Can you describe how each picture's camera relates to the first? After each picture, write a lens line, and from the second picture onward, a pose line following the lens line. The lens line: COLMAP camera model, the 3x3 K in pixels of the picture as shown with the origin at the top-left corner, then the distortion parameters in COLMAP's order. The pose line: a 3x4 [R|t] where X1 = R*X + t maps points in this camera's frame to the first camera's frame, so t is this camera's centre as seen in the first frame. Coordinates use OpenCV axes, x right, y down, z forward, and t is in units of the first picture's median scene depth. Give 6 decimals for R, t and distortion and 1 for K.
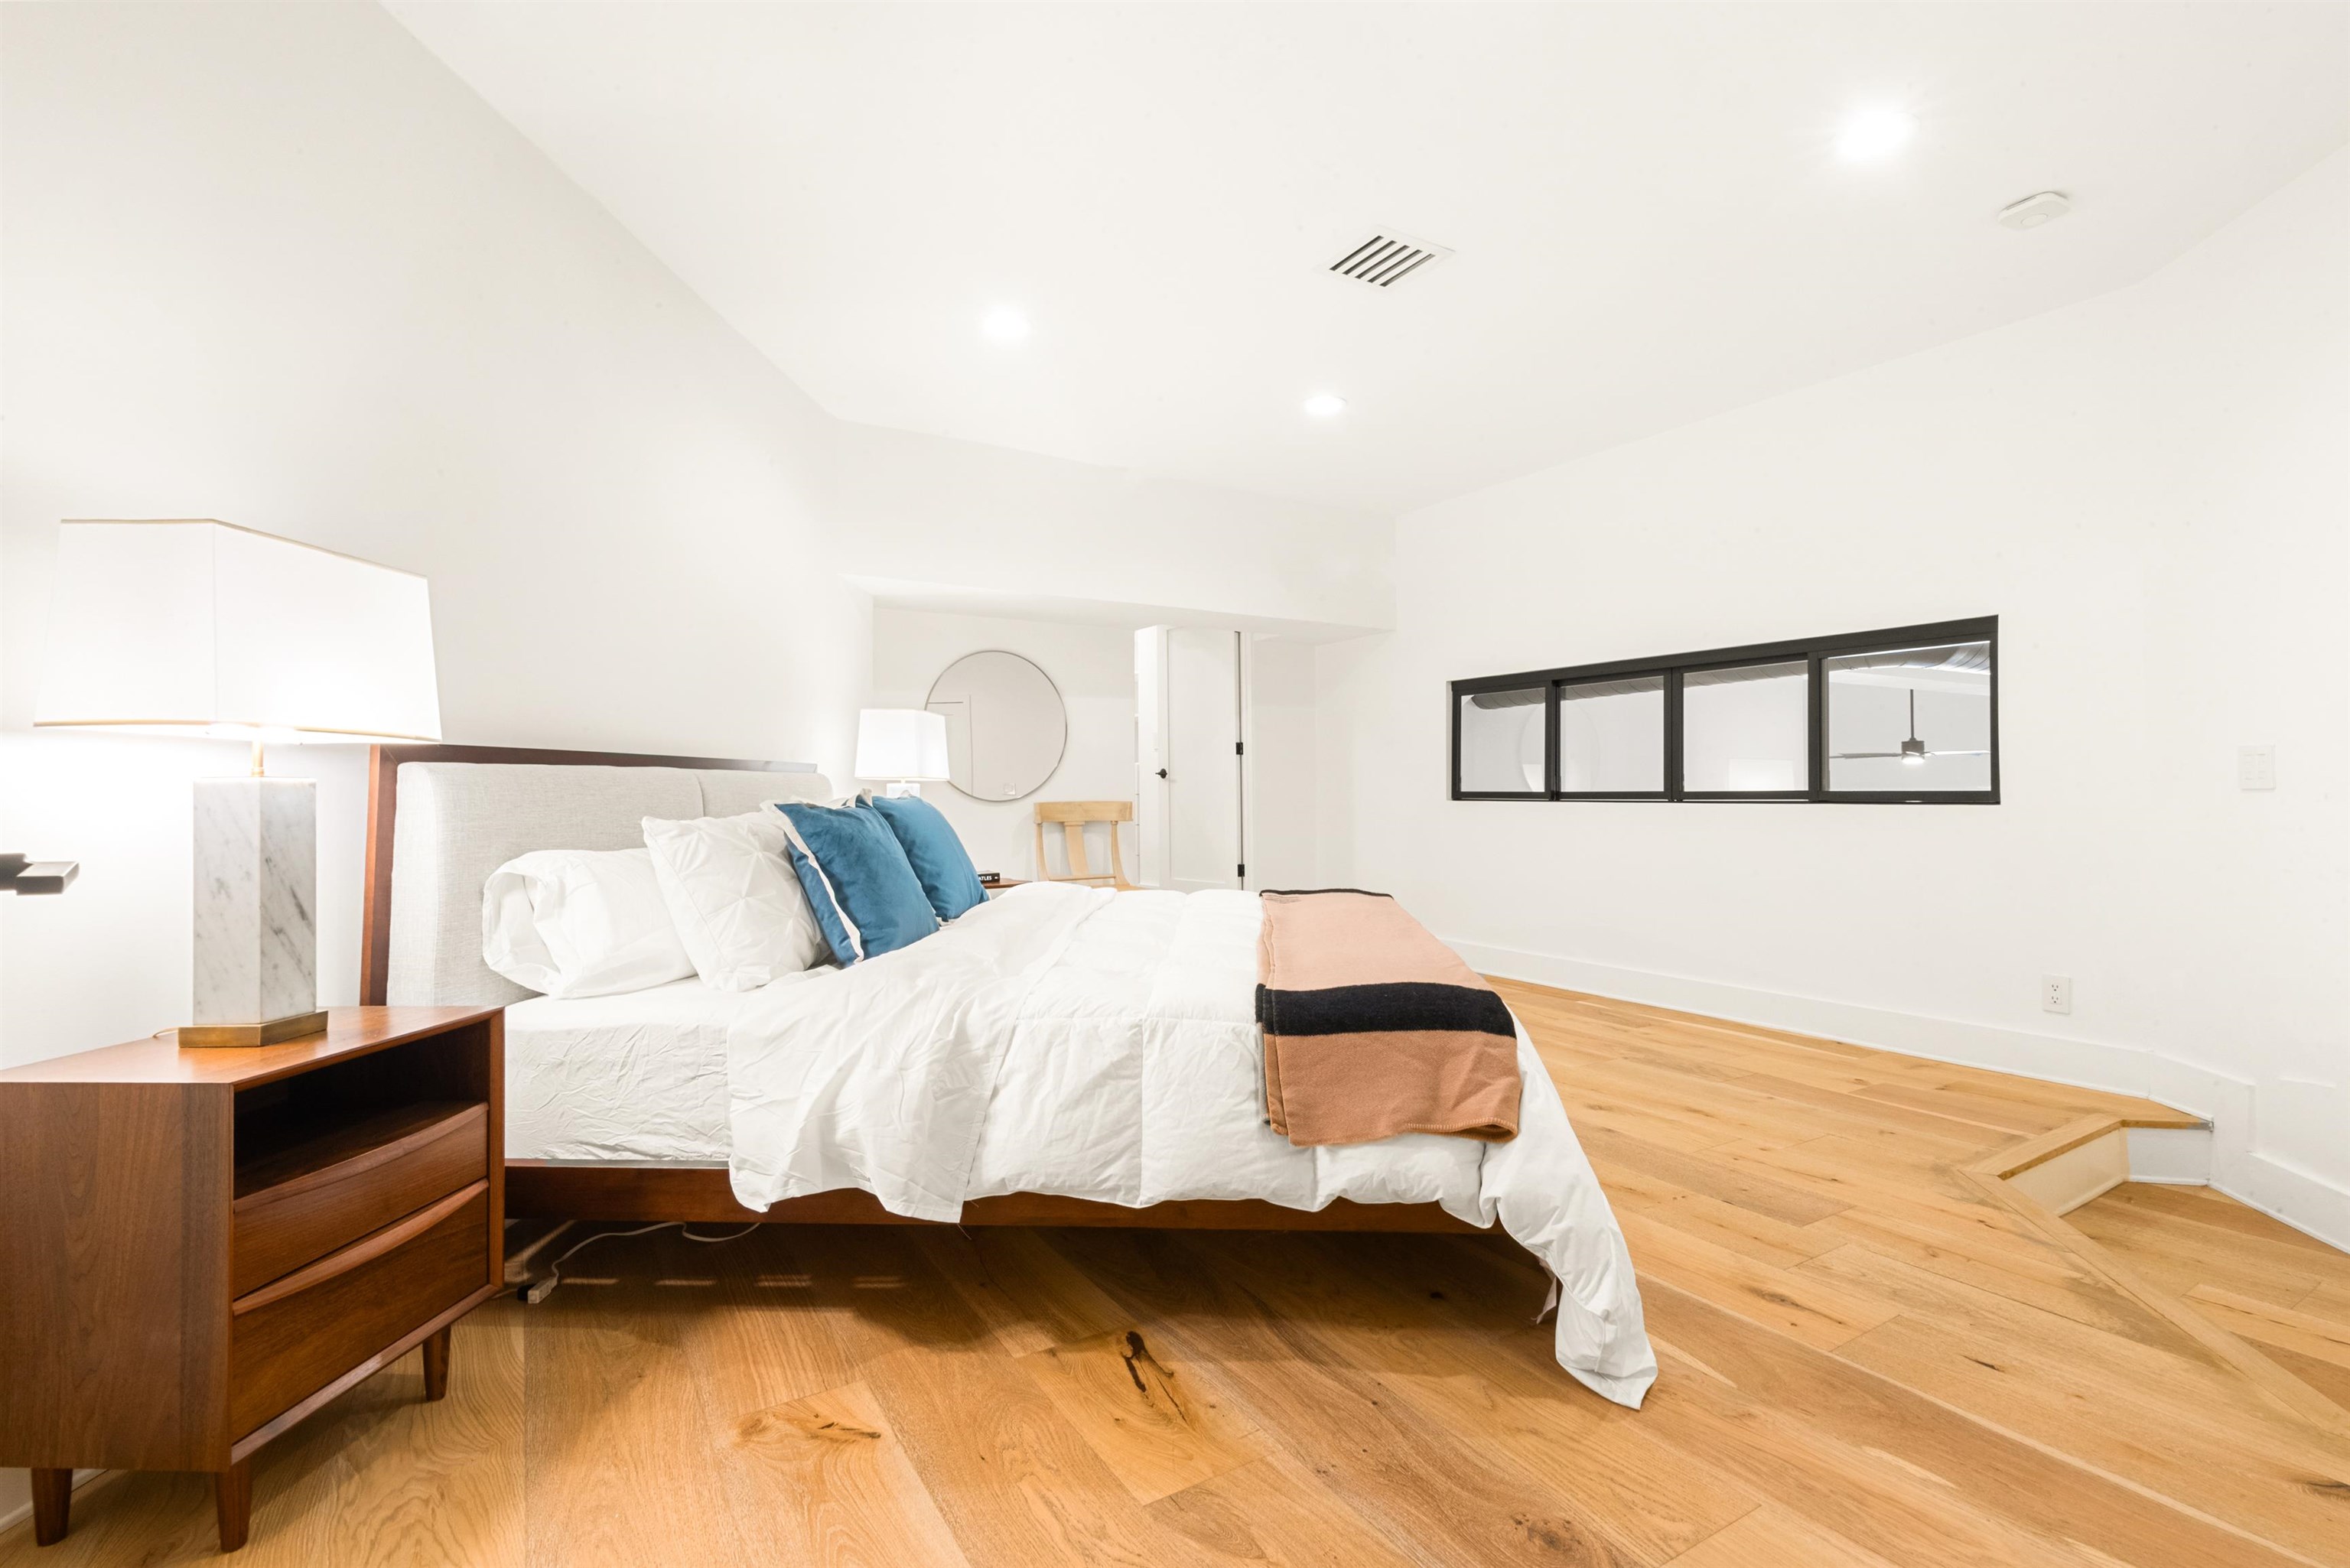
lens RADIAL K [[1075.8, 0, 1160.2], [0, 1075.8, 777.7], [0, 0, 1]] dist [0.007959, 0.000321]
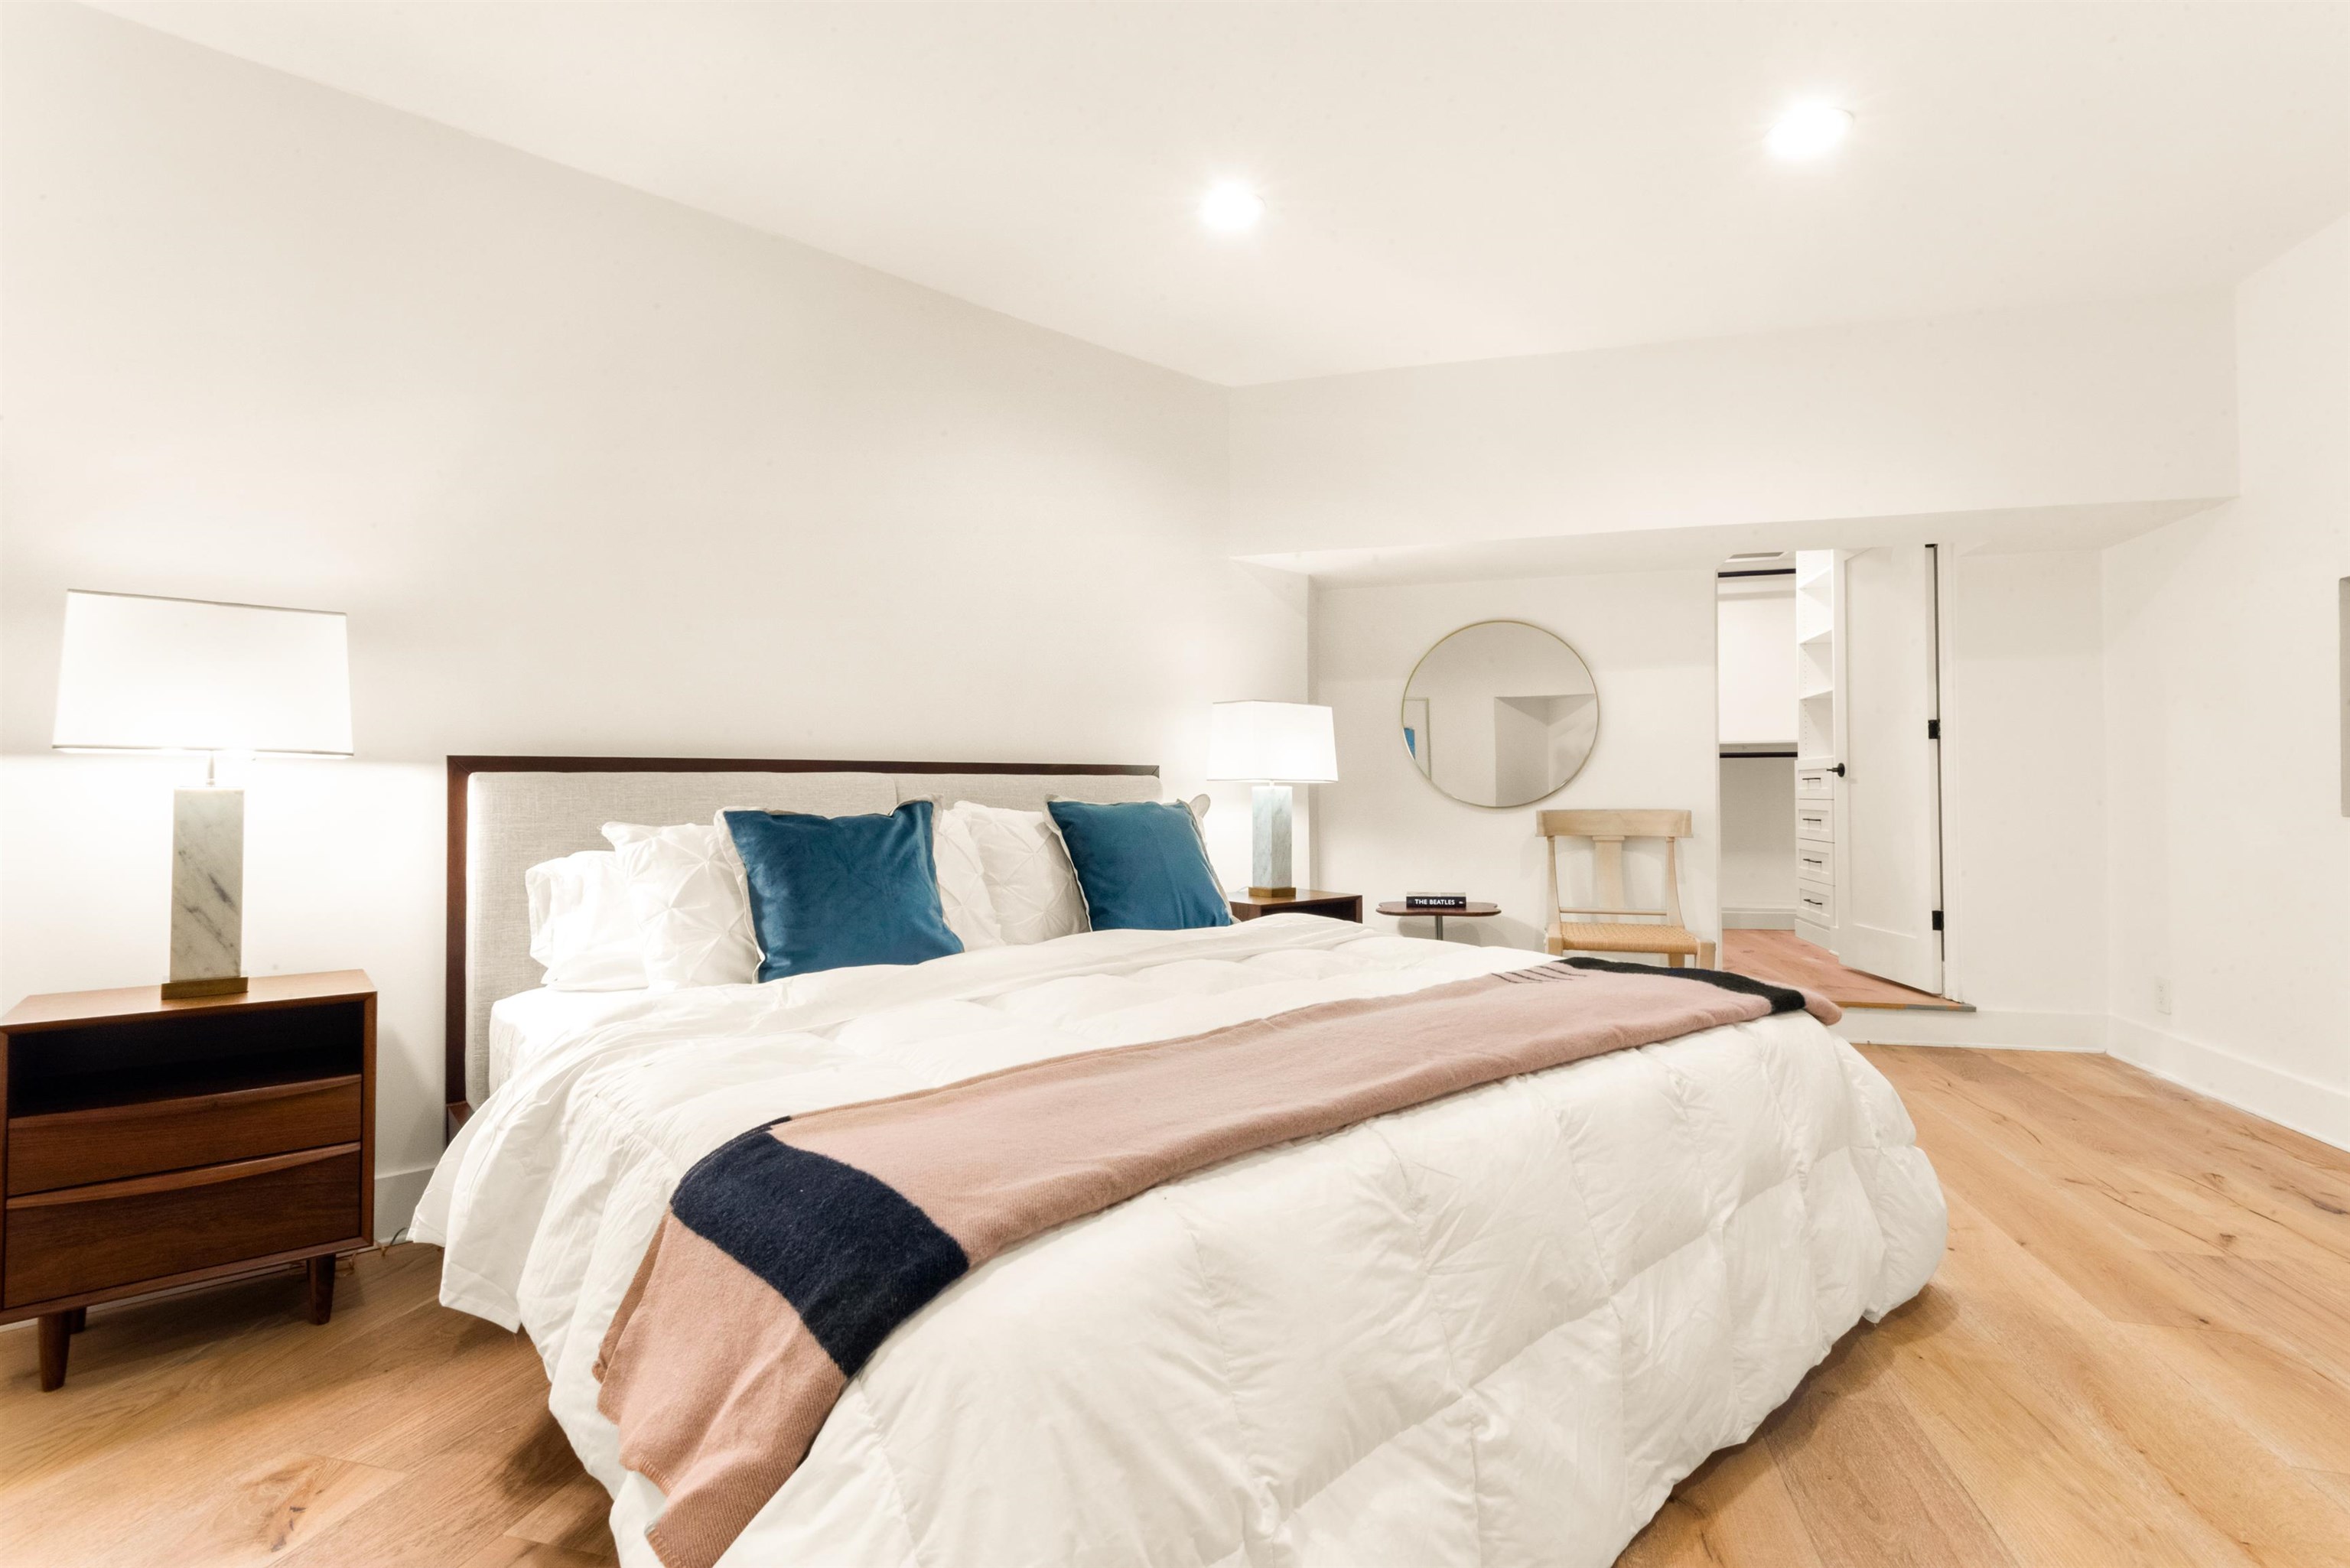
lens RADIAL K [[1075.8, 0, 1160.2], [0, 1075.8, 777.7], [0, 0, 1]] dist [0.007959, 0.000321]
pose [[0.696413, -0.008822, -0.717587, 0.669510], [0.008078, 0.999957, -0.004454, 0.002618], [0.717595, -0.002695, 0.696455, 0.708460]]
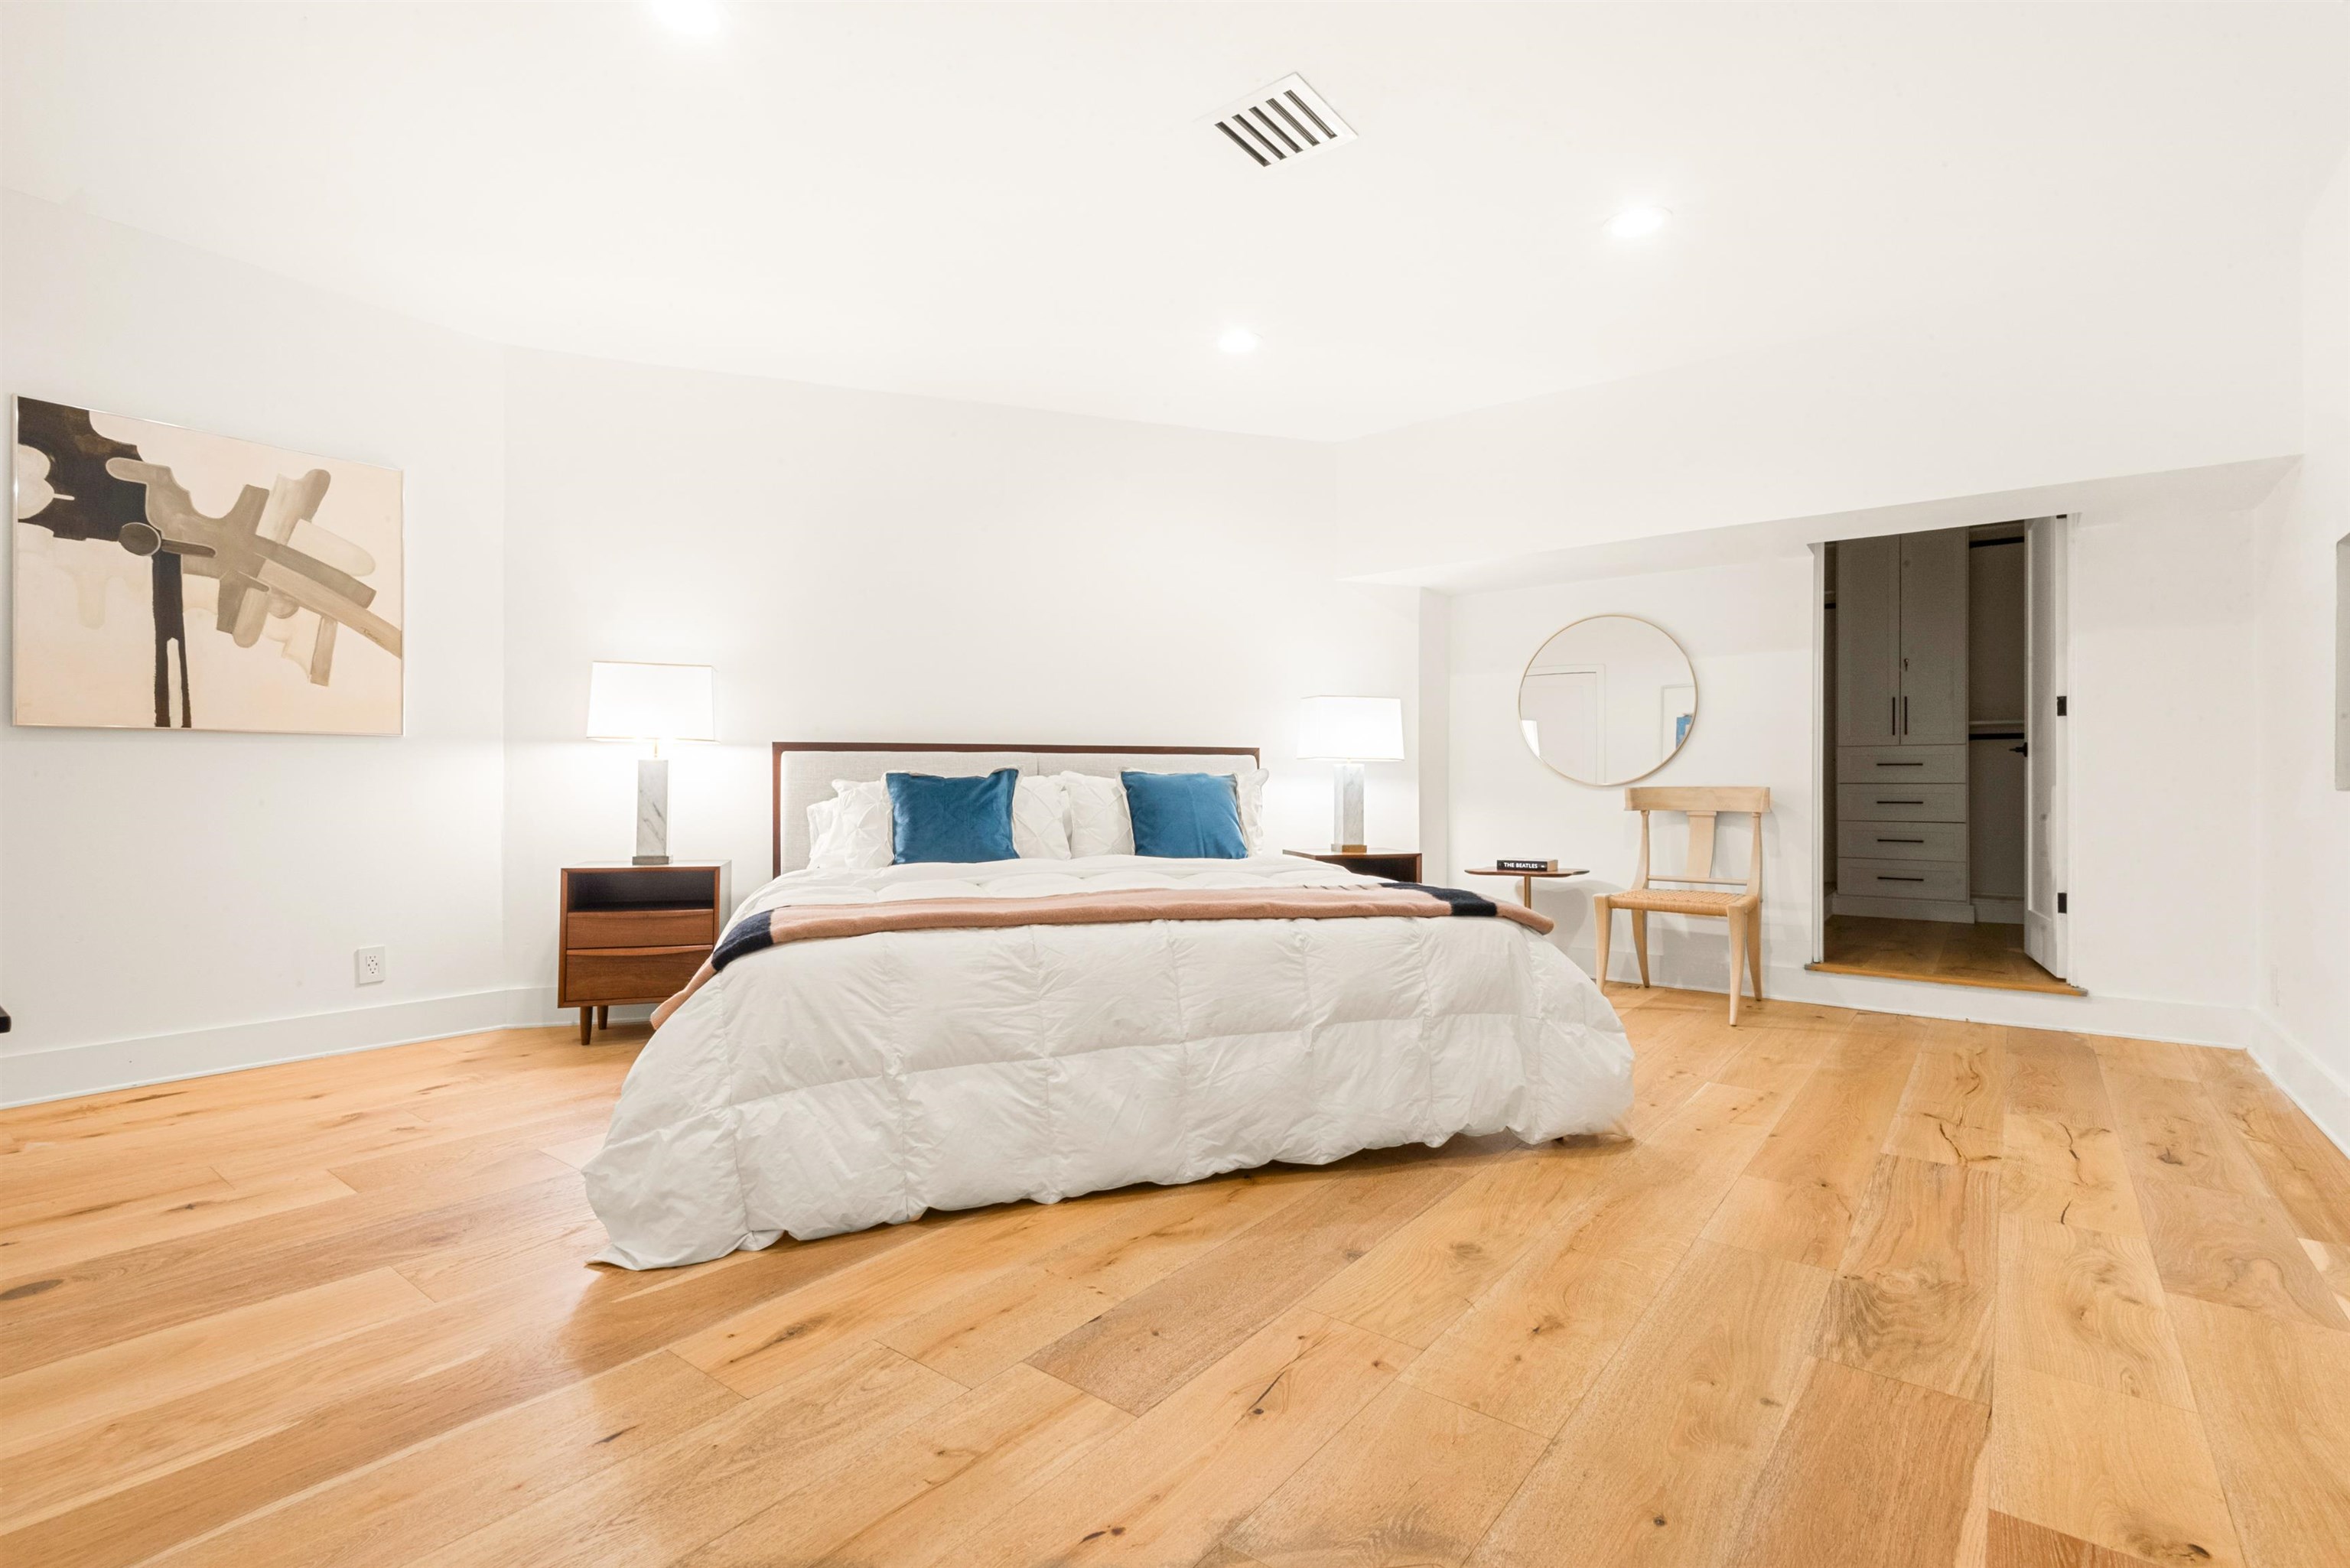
lens RADIAL K [[1051.7, 0, 1175.0], [0, 1051.7, 784.0], [0, 0, 1]] dist [0.026131, -0.000753]
pose [[0.365745, 0.006141, -0.930695, 1.436156], [0.003922, 0.999959, 0.008139, 0.033927], [0.930707, -0.006627, 0.365706, 0.947323]]
